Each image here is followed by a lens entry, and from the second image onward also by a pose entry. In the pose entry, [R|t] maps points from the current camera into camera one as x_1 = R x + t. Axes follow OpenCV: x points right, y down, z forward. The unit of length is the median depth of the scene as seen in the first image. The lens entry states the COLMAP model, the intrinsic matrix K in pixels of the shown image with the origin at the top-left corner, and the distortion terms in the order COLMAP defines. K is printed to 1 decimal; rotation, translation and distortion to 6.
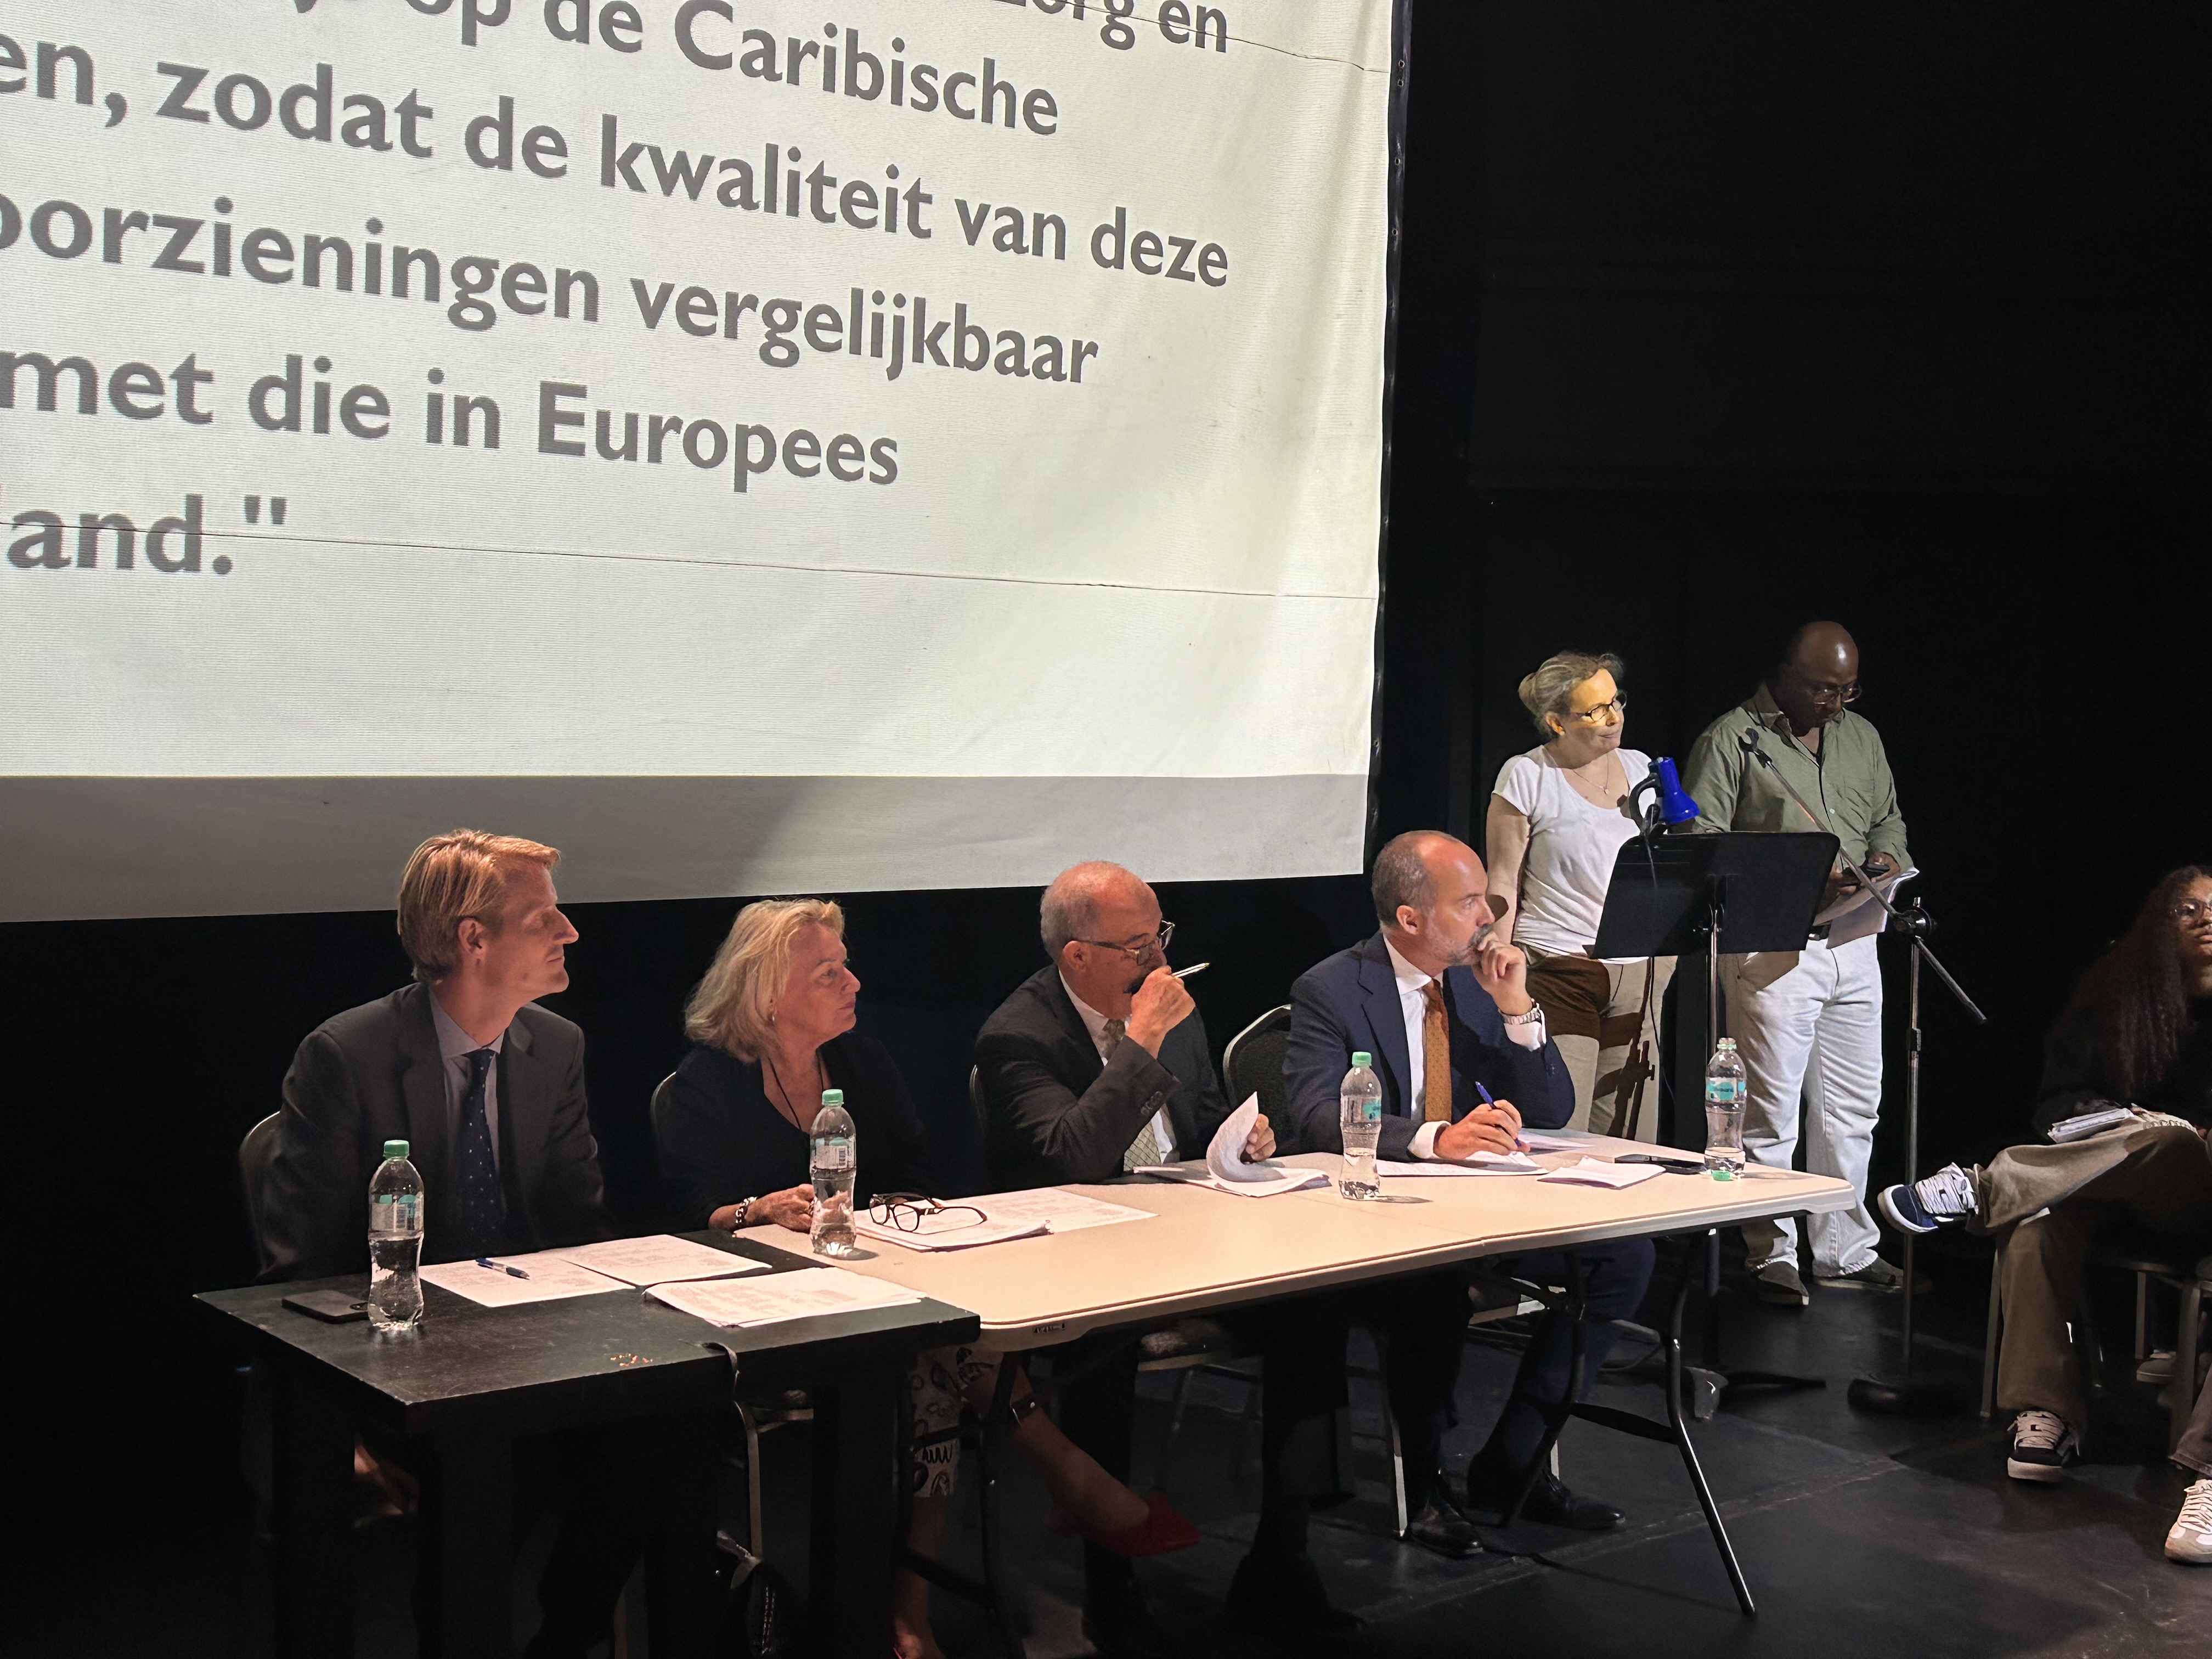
lens RADIAL K [[2675.4, 0, 1118.7], [0, 2675.4, 888.1], [0, 0, 1]] dist [0.029749, 0.000000]
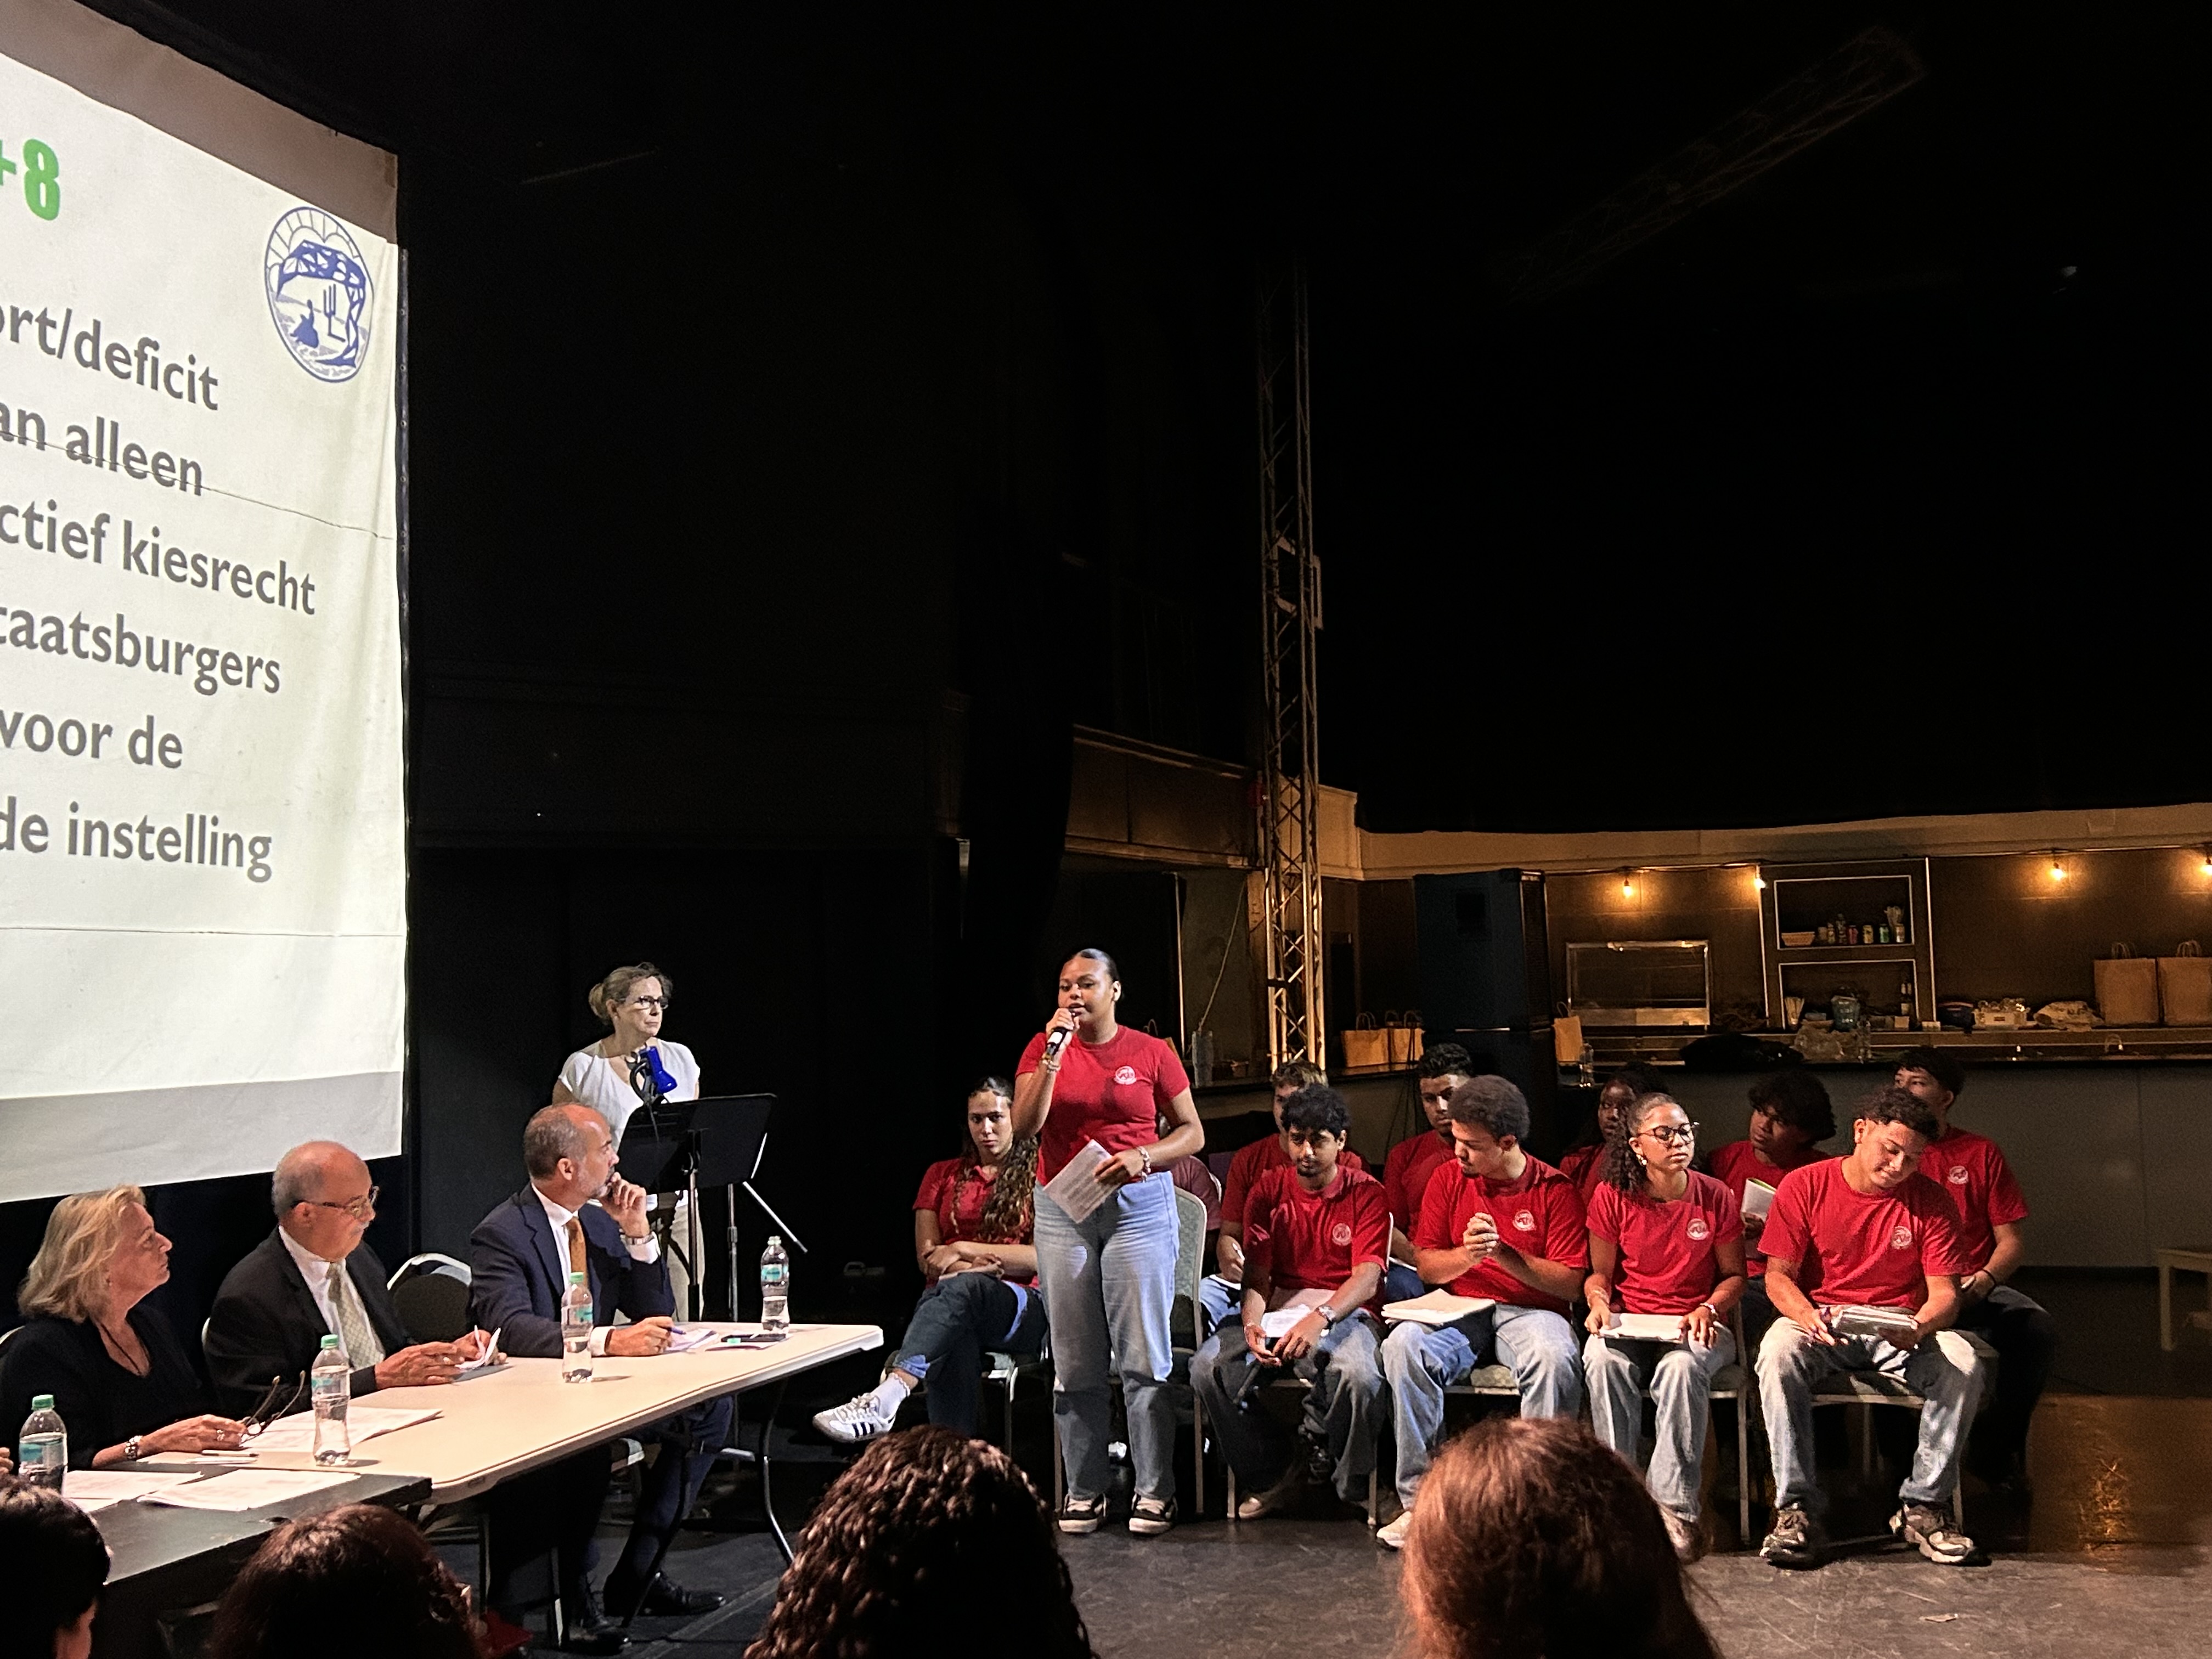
lens RADIAL K [[2386.4, 0, 1106.6], [0, 2386.4, 822.6], [0, 0, 1]] dist [0.009719, 0.000000]
pose [[0.864241, -0.012561, 0.502922, -0.383494], [0.086641, 0.988467, -0.124200, 0.017471], [-0.495562, 0.150912, 0.855362, -0.307579]]
